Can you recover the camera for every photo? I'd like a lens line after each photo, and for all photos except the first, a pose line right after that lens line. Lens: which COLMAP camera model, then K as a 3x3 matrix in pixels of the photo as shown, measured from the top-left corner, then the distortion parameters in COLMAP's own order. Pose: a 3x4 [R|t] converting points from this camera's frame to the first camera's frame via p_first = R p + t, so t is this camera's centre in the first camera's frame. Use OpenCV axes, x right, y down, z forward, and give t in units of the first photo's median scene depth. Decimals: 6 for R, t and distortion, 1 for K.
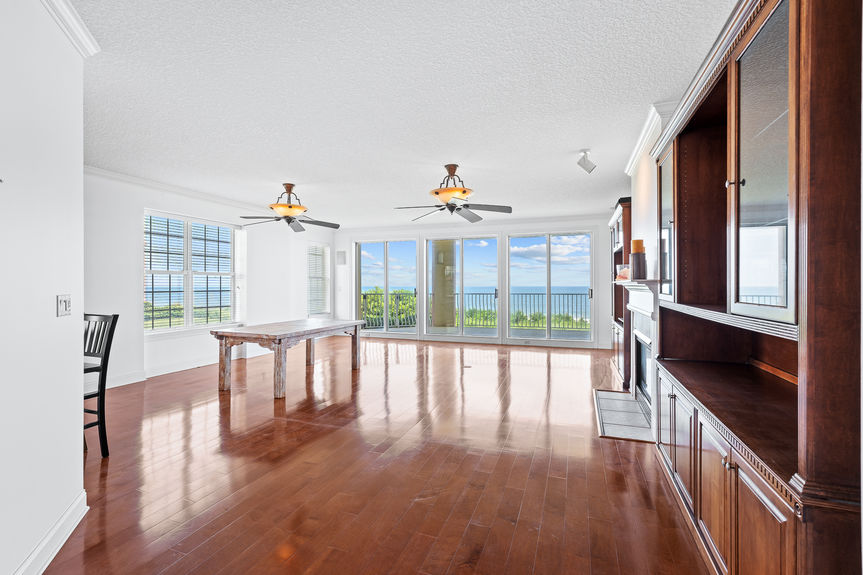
lens RADIAL K [[387.4, 0, 430.3], [0, 387.4, 285.2], [0, 0, 1]] dist [-0.005548, 0.001329]
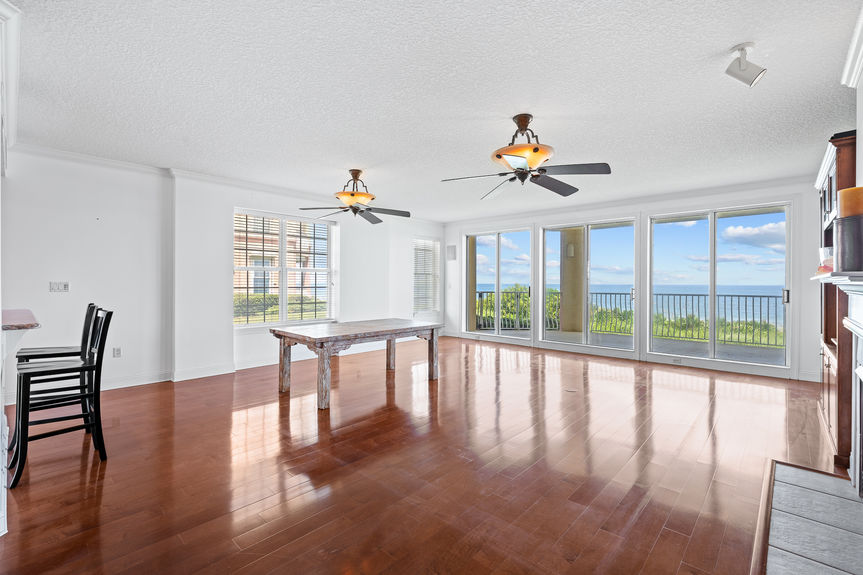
lens RADIAL K [[387.4, 0, 432.0], [0, 387.4, 283.2], [0, 0, 1]] dist [-0.005548, 0.001329]
pose [[0.927335, 0.005844, -0.374186, 0.110736], [-0.005218, 0.999983, 0.002687, 0.000156], [0.374195, -0.000540, 0.927350, 0.175218]]
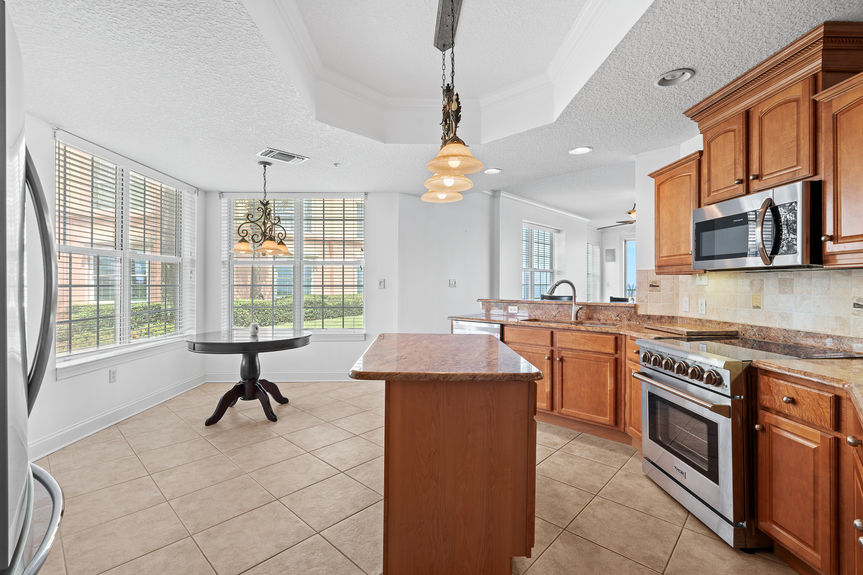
lens RADIAL K [[394.7, 0, 432.0], [0, 394.7, 283.4], [0, 0, 1]] dist [-0.012683, 0.003374]
pose [[0.920645, 0.012193, 0.390210, -1.633184], [-0.012741, 0.999918, -0.001184, 0.021752], [-0.390192, -0.003881, 0.920725, 0.274178]]
